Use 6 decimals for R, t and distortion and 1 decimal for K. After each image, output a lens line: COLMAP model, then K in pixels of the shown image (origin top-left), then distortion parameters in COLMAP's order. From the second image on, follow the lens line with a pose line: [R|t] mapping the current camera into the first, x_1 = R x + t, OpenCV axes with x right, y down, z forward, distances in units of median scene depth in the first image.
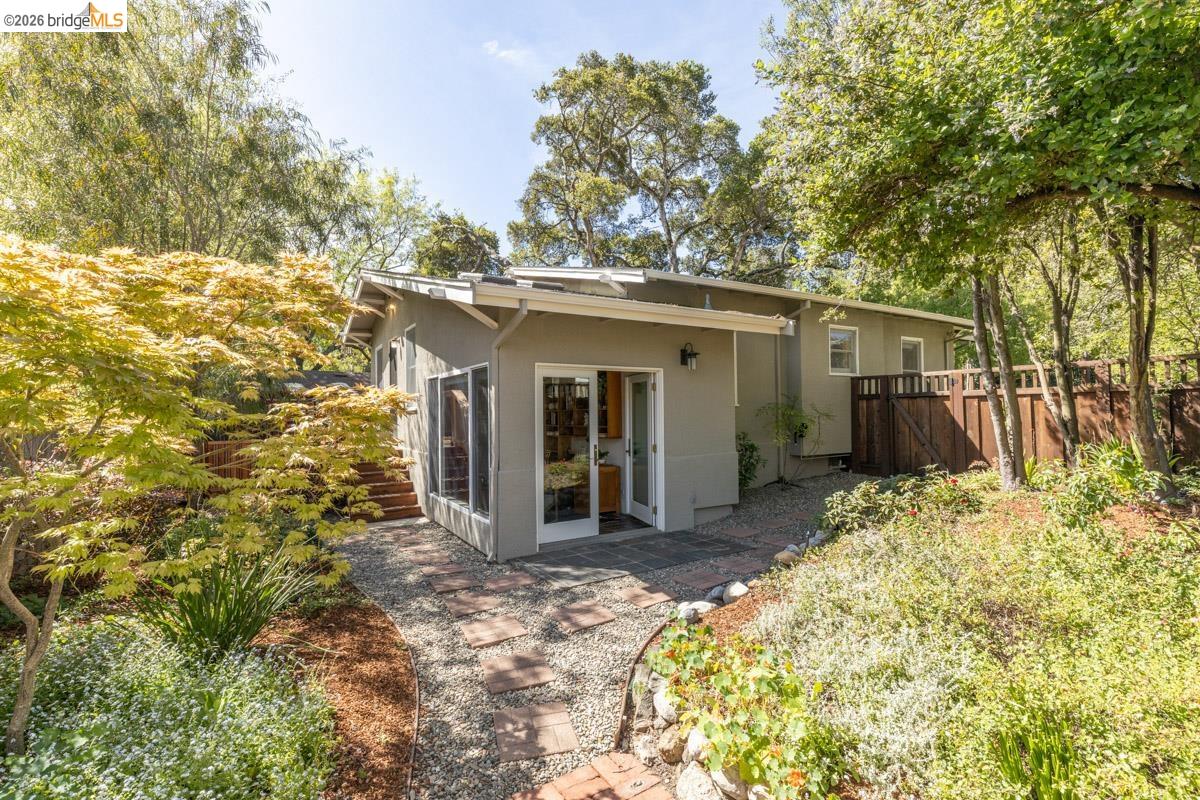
lens RADIAL K [[541.4, 0, 600.9], [0, 541.4, 399.4], [0, 0, 1]] dist [-0.000036, -0.000126]
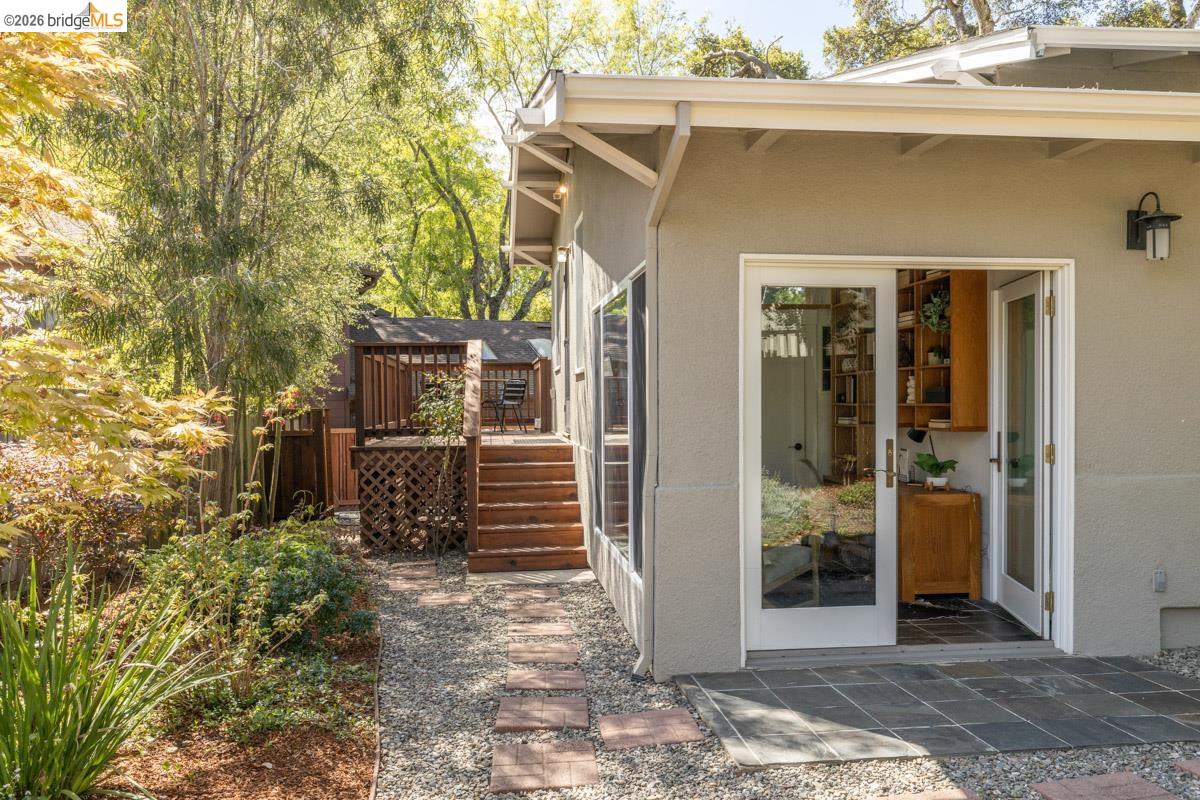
lens RADIAL K [[943.7, 0, 598.2], [0, 943.7, 405.7], [0, 0, 1]] dist [0.010917, -0.008537]
pose [[0.903615, 0.010645, -0.428212, 0.096830], [0.003863, 0.999448, 0.032999, 0.028287], [0.428327, -0.031472, 0.903075, 0.197178]]
